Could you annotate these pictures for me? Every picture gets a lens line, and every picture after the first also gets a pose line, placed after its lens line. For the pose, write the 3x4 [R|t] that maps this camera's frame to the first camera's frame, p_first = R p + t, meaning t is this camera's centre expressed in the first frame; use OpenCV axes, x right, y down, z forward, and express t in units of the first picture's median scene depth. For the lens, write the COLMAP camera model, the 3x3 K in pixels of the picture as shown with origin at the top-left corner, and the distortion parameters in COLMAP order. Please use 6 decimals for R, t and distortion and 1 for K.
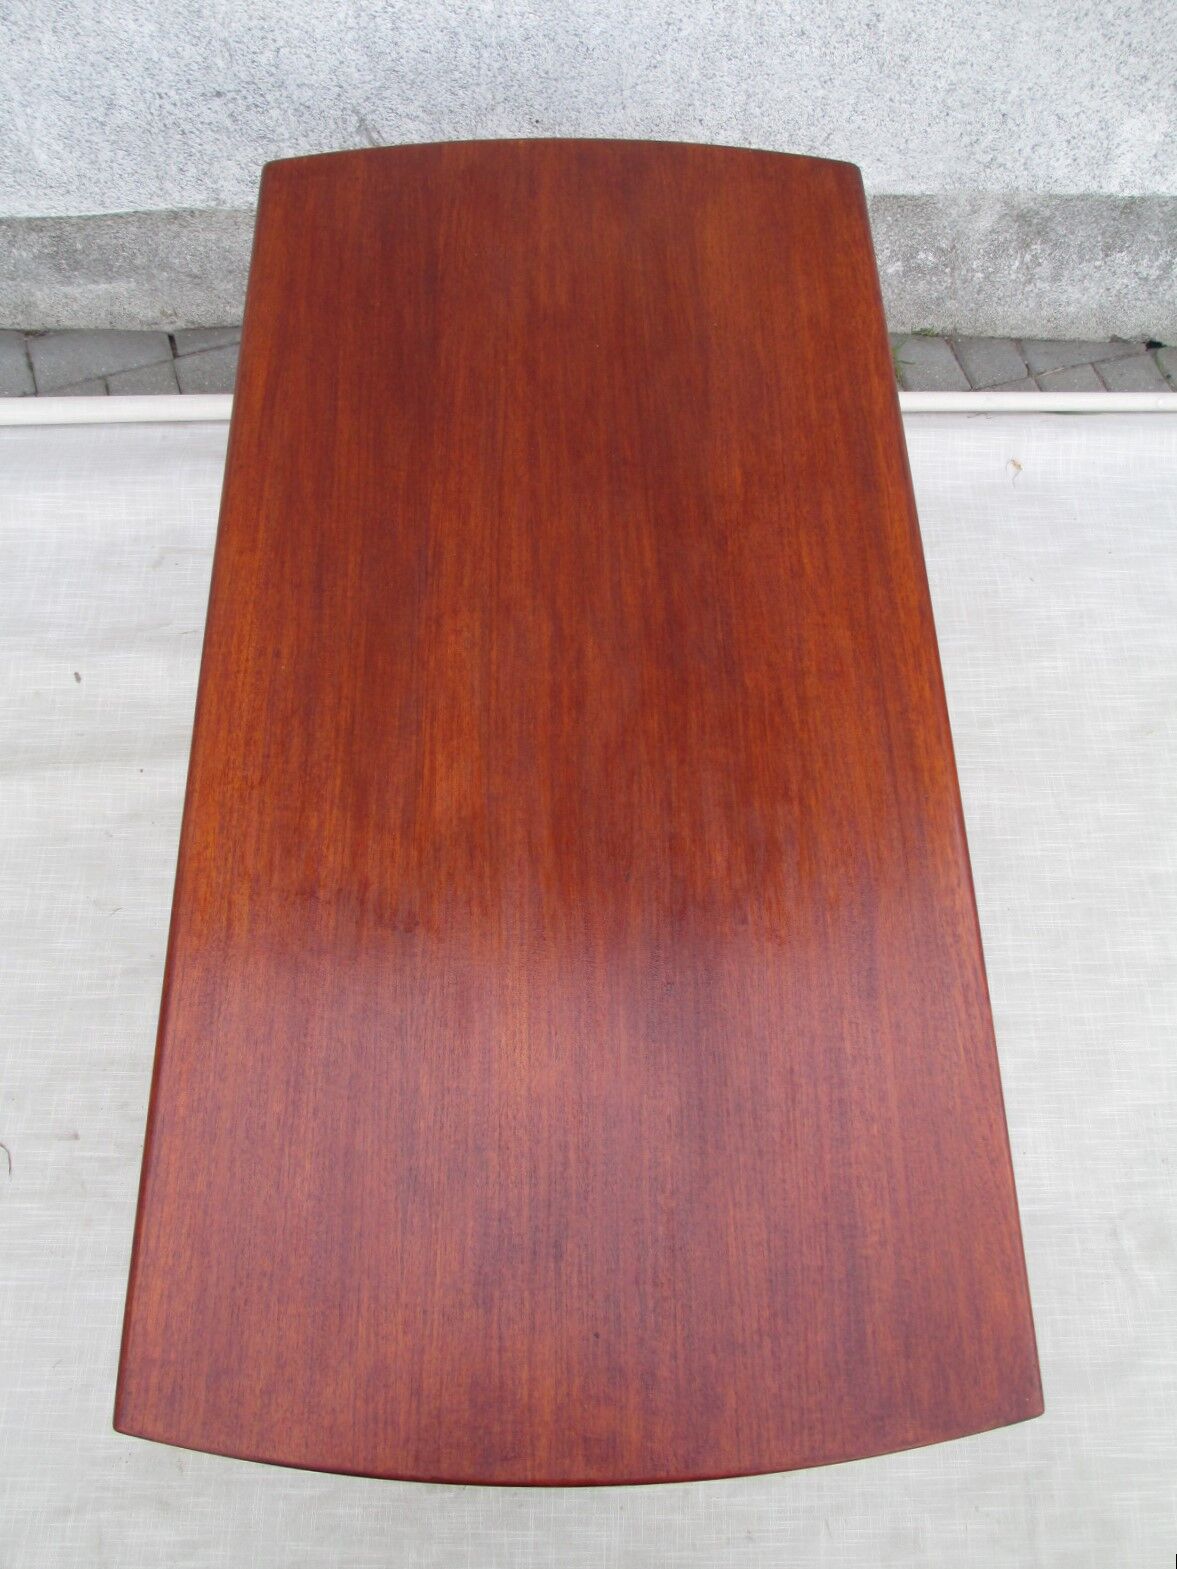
lens RADIAL K [[1344.8, 0, 601.9], [0, 1344.8, 771.9], [0, 0, 1]] dist [-0.033526, 0.007098]
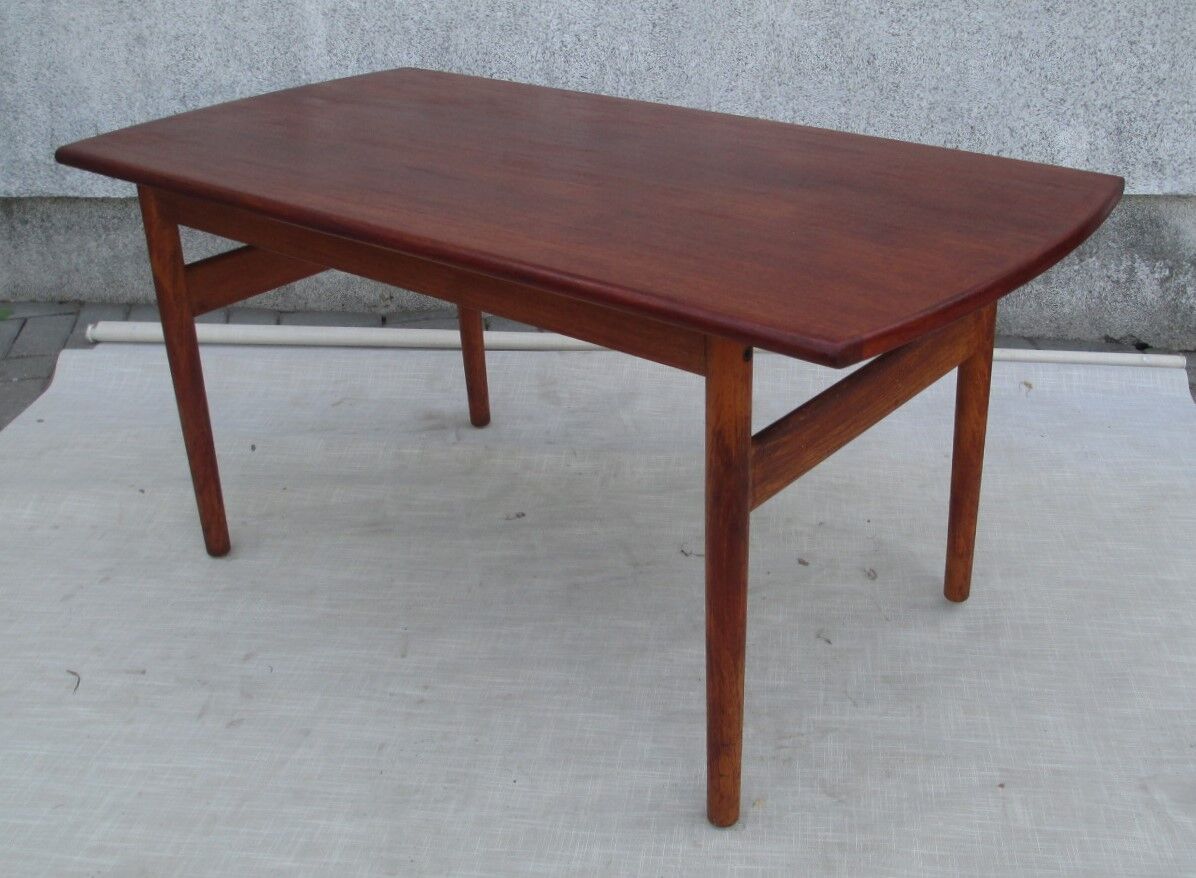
lens RADIAL K [[1339.5, 0, 677.3], [0, 1339.5, 365.0], [0, 0, 1]] dist [-0.042725, 0.000000]
pose [[0.995005, 0.012027, -0.099102, 0.129434], [-0.074798, 0.747261, -0.660308, 0.704614], [0.066113, 0.664422, 0.744427, 0.057913]]
